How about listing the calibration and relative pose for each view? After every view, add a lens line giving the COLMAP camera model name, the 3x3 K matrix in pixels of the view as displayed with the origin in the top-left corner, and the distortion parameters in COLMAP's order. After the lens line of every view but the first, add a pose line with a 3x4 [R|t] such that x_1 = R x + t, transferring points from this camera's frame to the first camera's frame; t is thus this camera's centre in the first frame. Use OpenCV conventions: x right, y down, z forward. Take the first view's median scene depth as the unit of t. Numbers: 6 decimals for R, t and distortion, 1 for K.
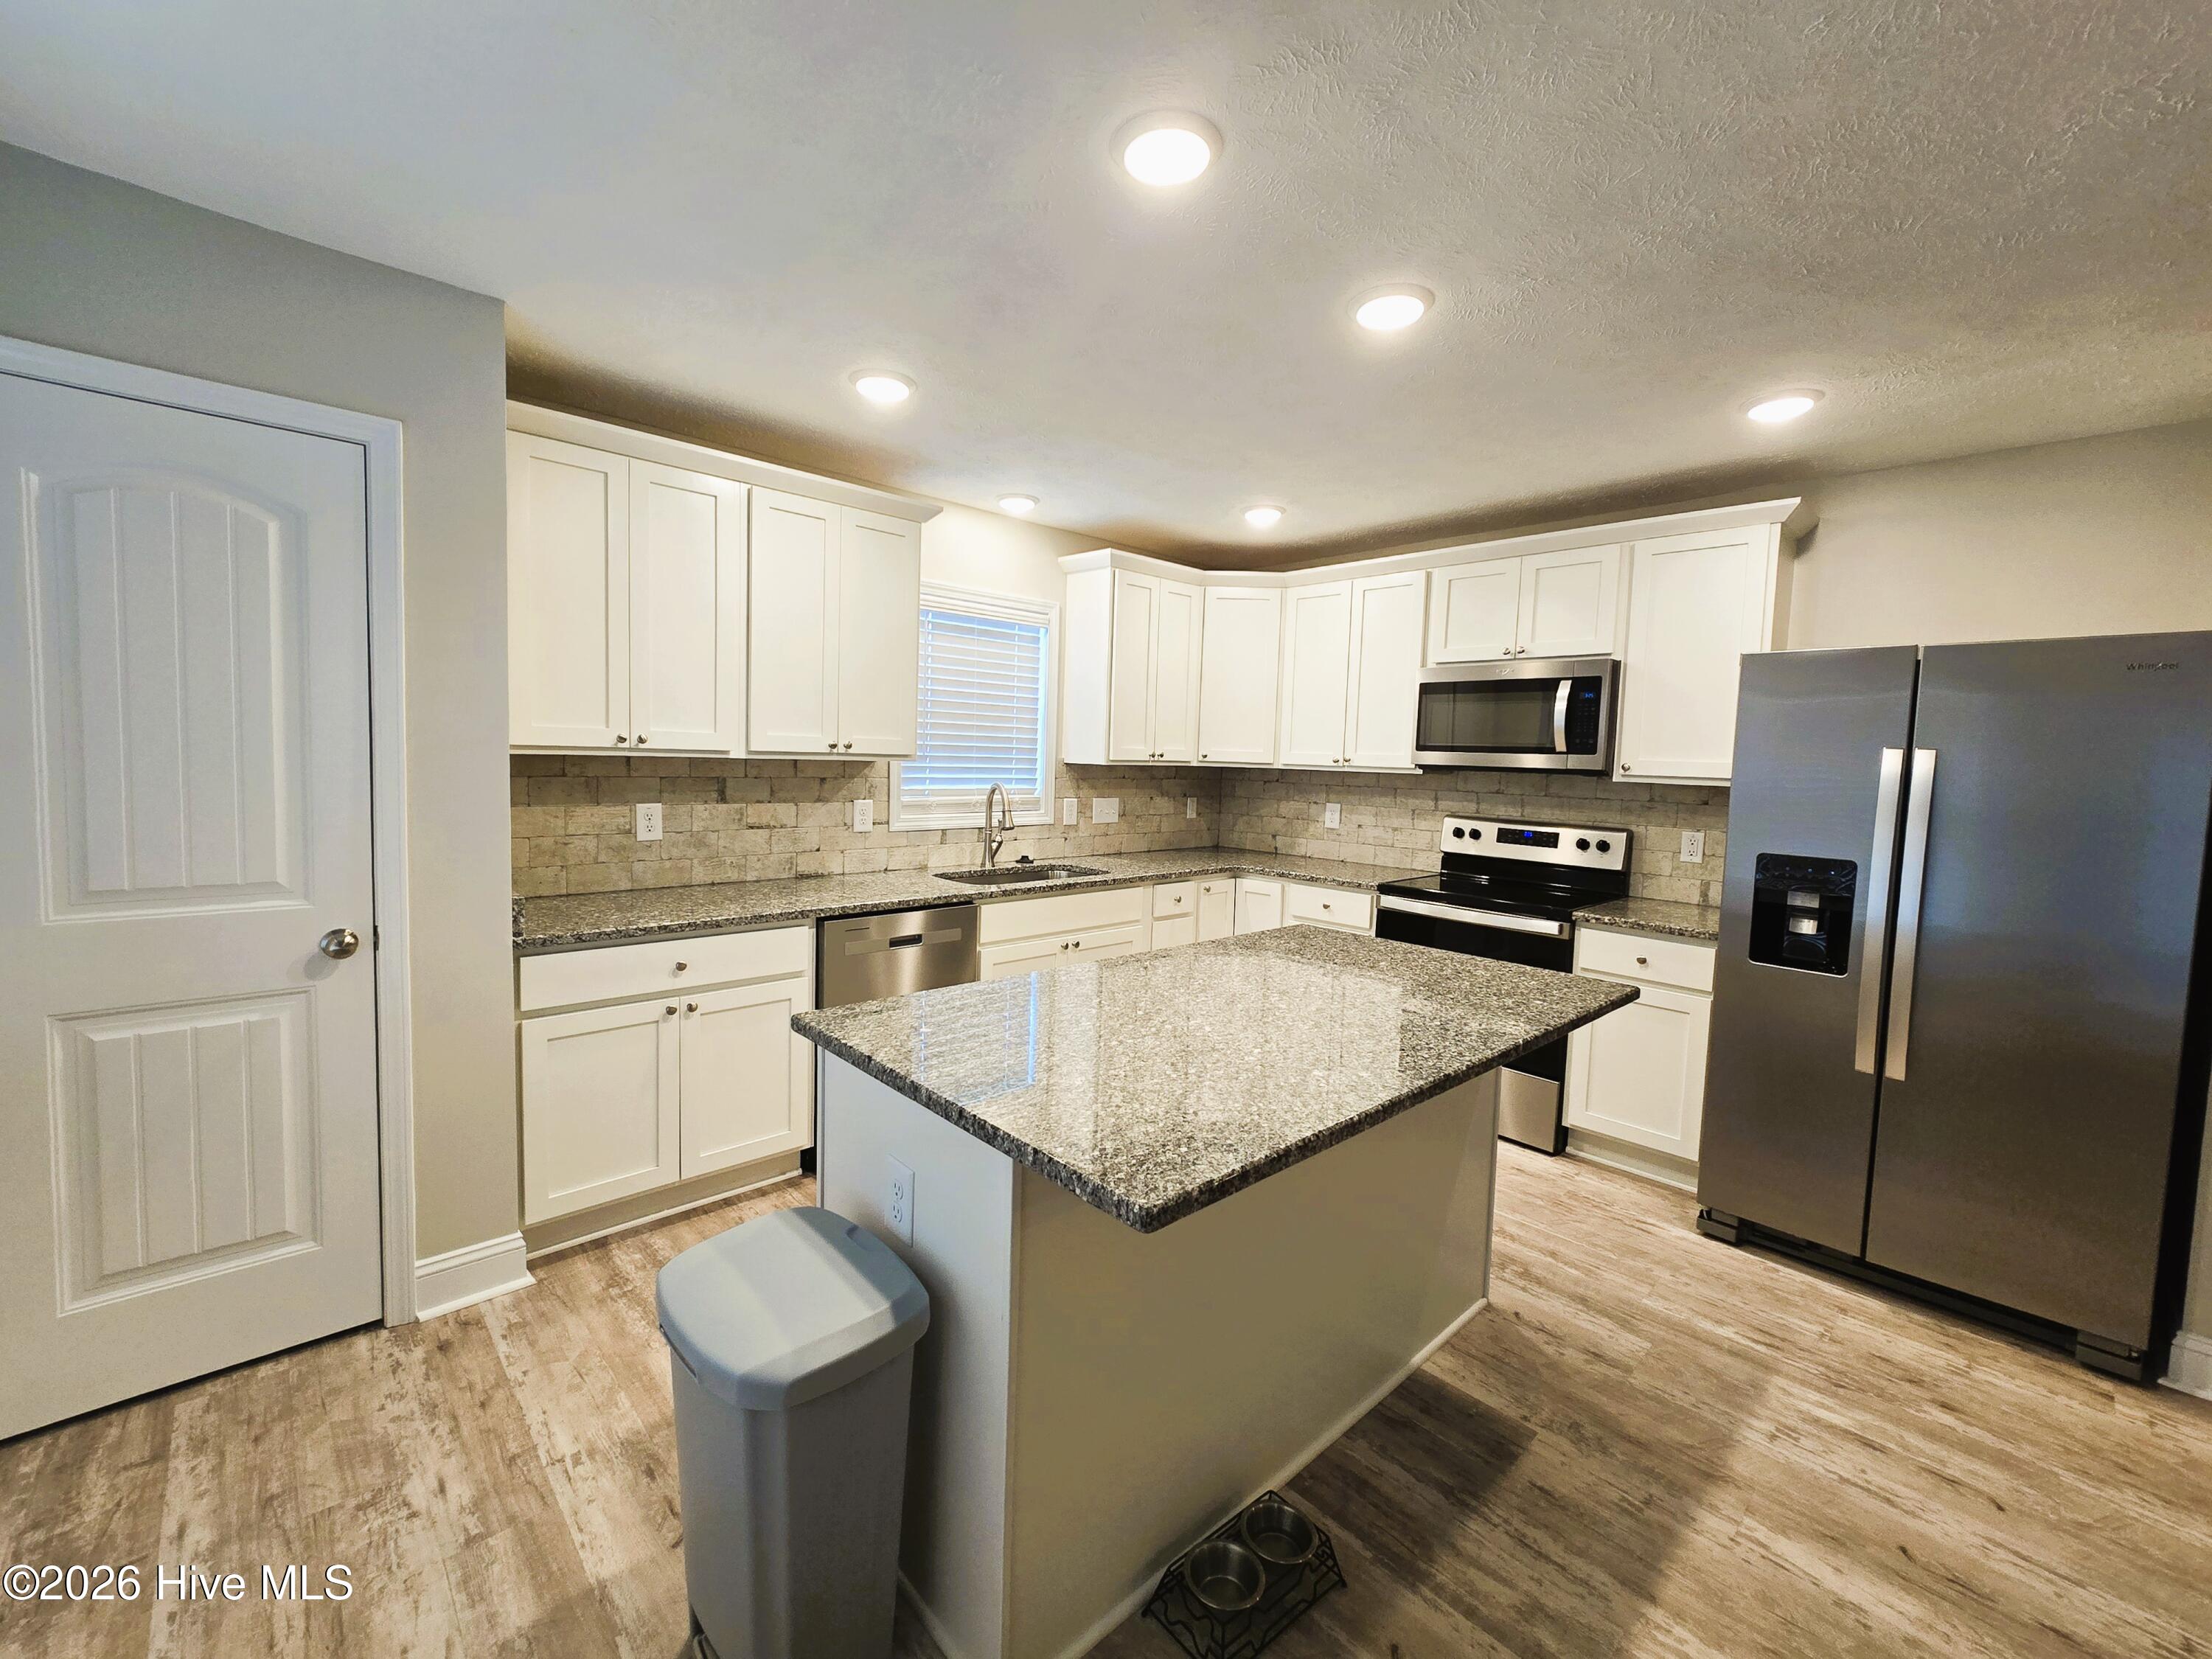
lens RADIAL K [[905.2, 0, 1080.1], [0, 905.2, 818.0], [0, 0, 1]] dist [-0.007294, 0.000752]
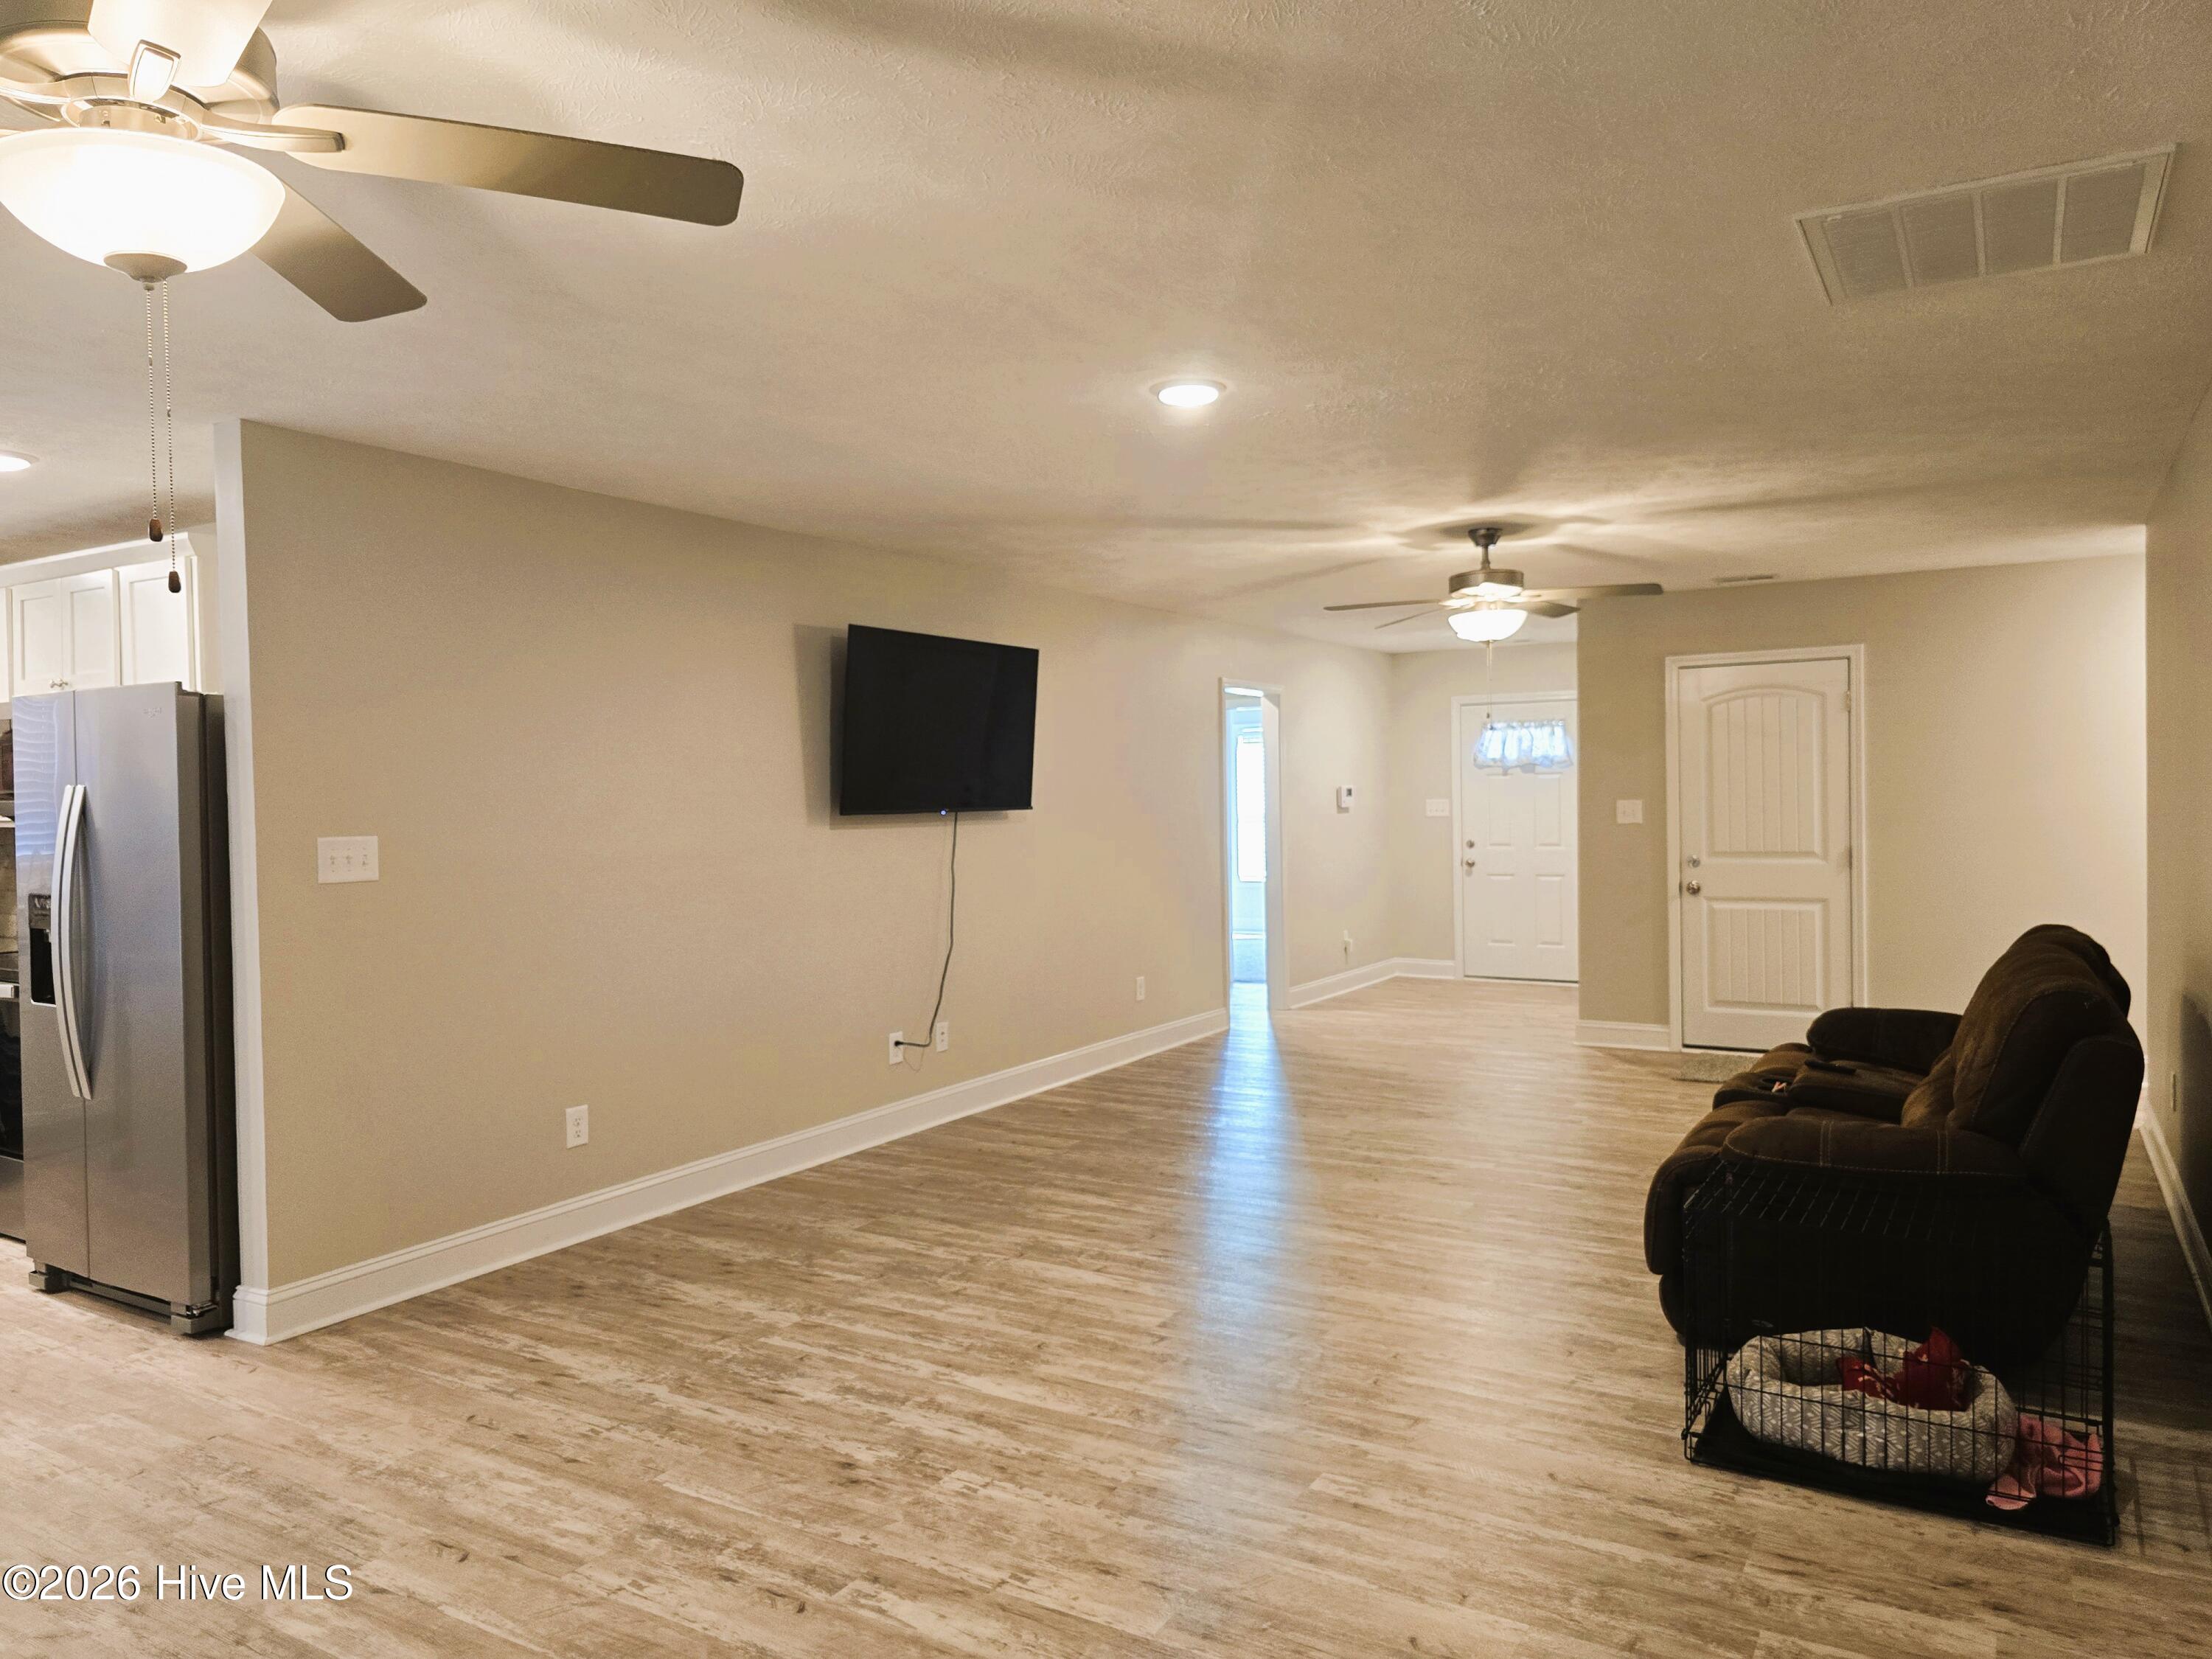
lens RADIAL K [[1490.7, 0, 1114.8], [0, 1490.7, 837.1], [0, 0, 1]] dist [0.057841, -0.055773]
pose [[0.959906, -0.054175, 0.275036, 1.232295], [0.066014, 0.997240, -0.033966, 0.096277], [-0.272436, 0.050760, 0.960834, -0.813189]]
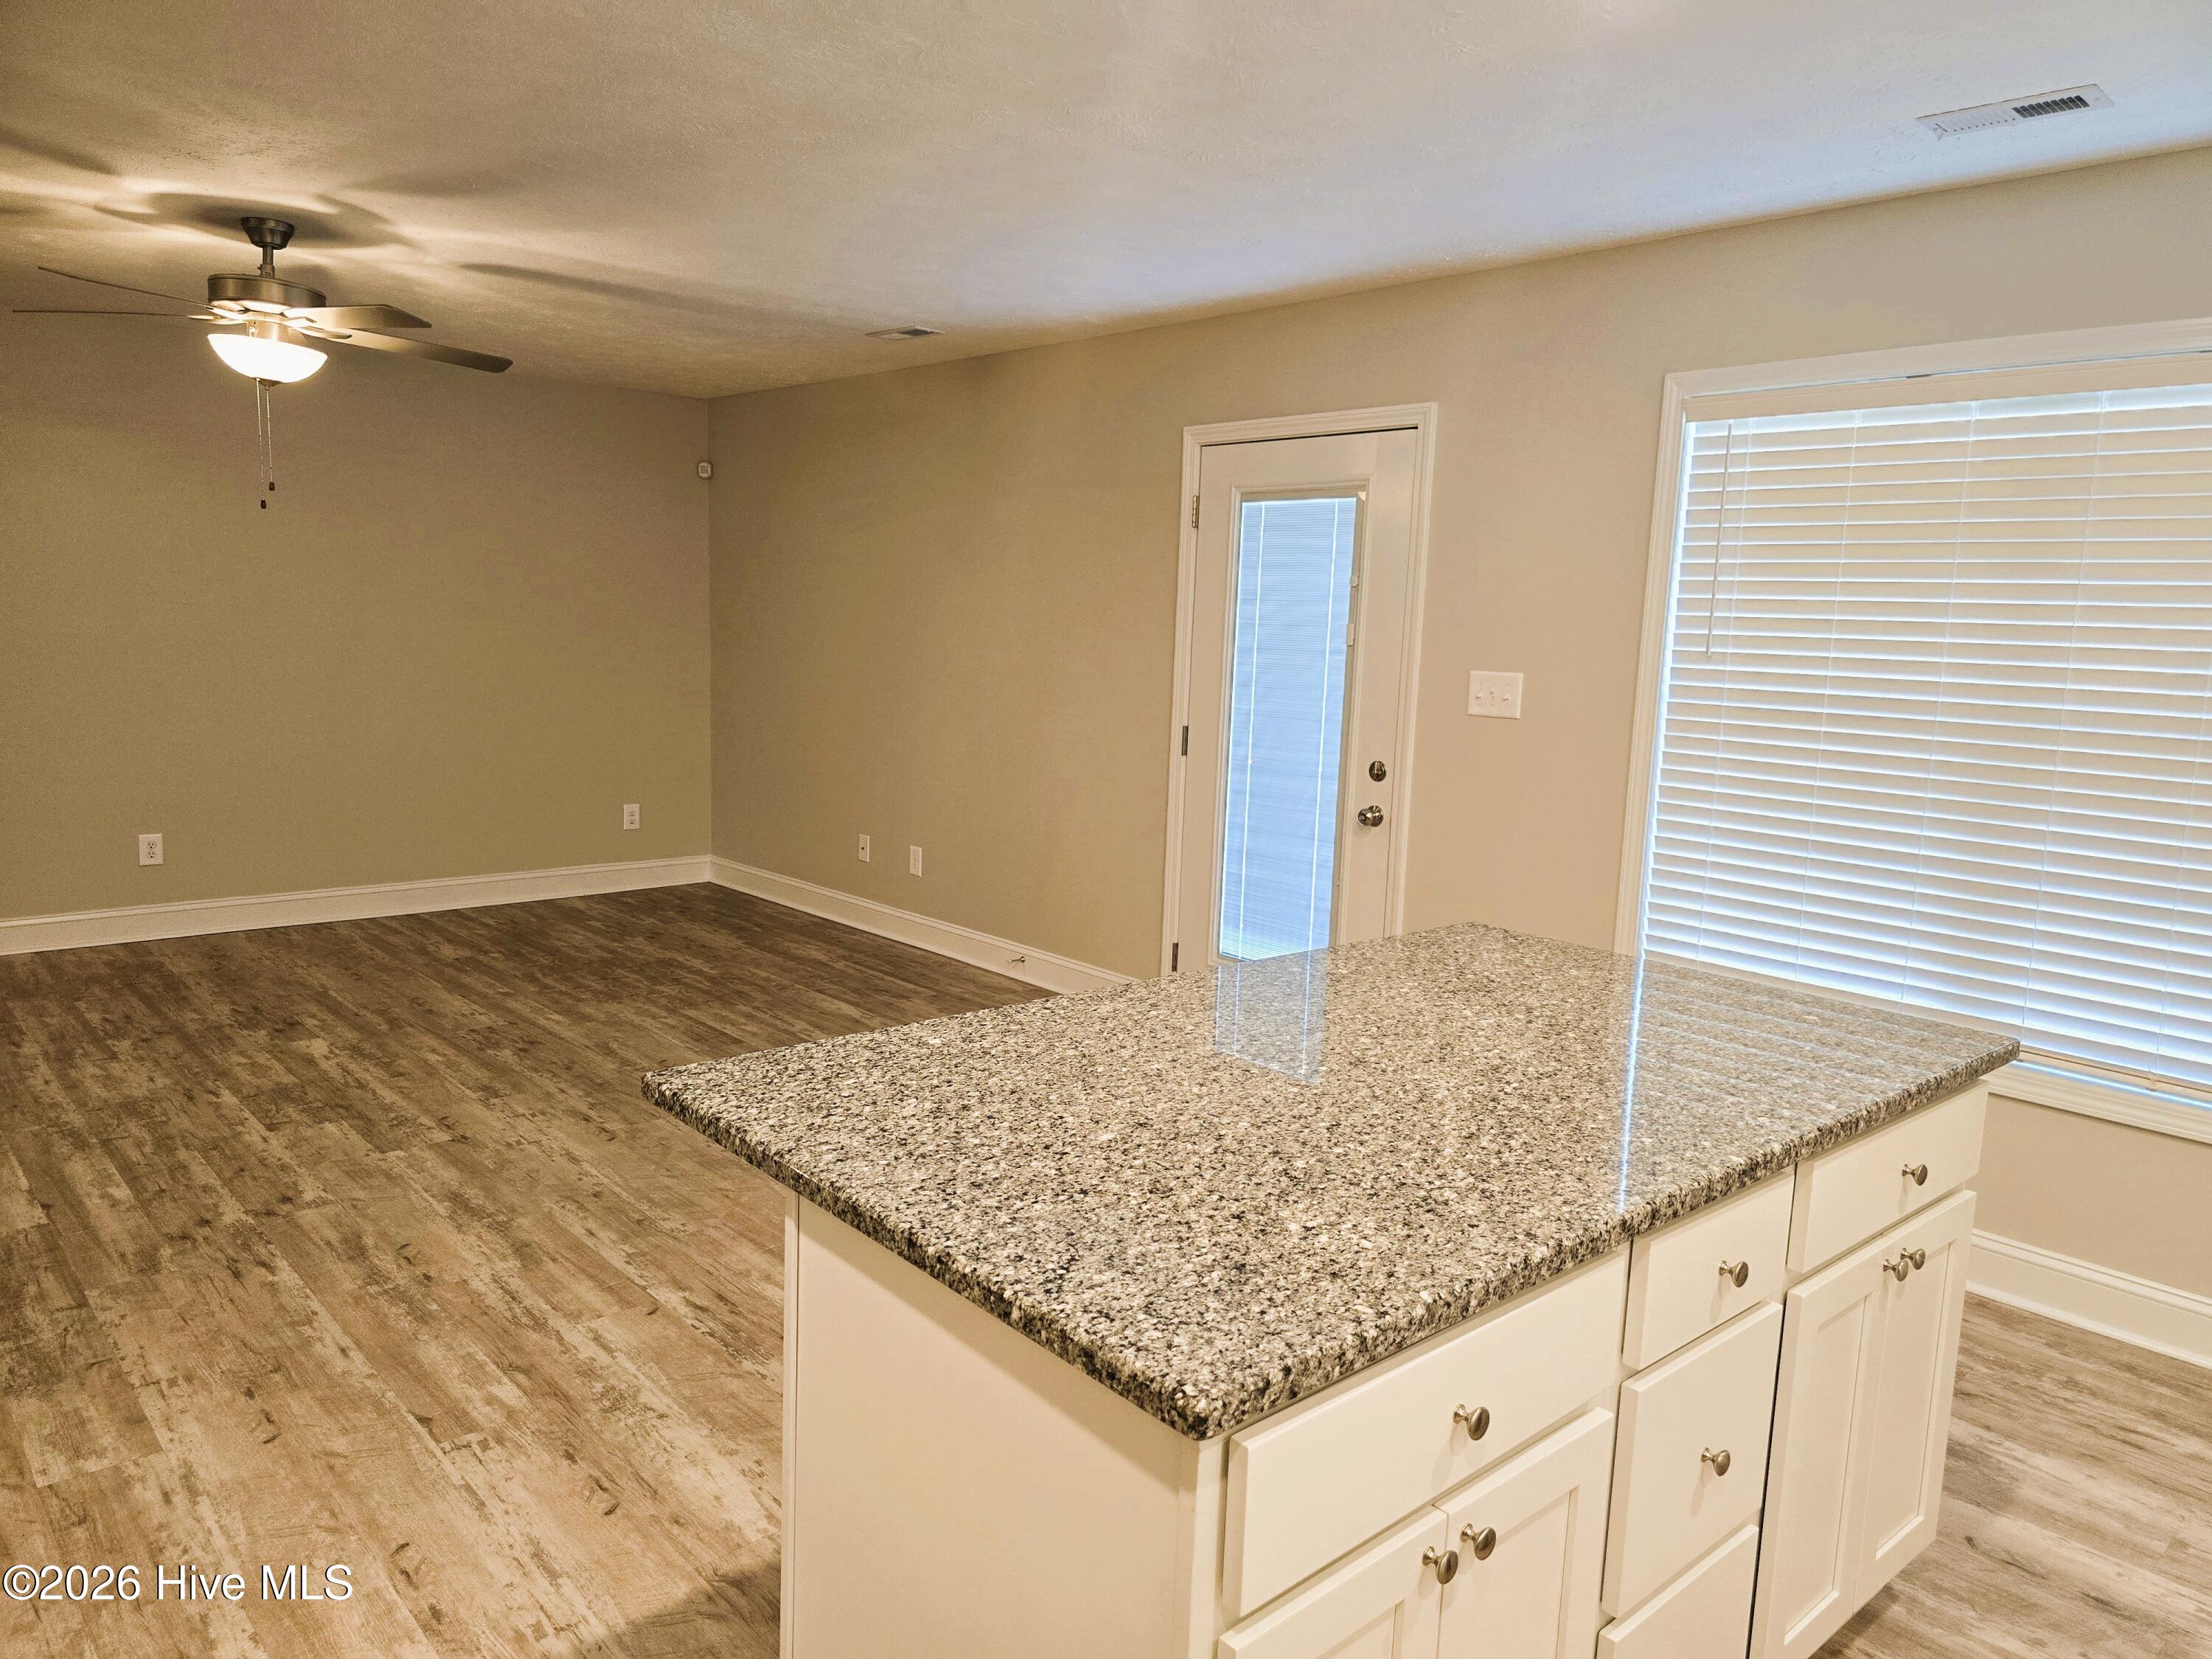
lens RADIAL K [[1490.7, 0, 1118.8], [0, 1490.7, 825.5], [0, 0, 1]] dist [0.057841, -0.055773]
pose [[-0.997767, -0.066005, -0.010201, 0.256065], [-0.066671, 0.975269, 0.210724, -0.097133], [-0.003960, 0.210934, -0.977492, 1.227462]]
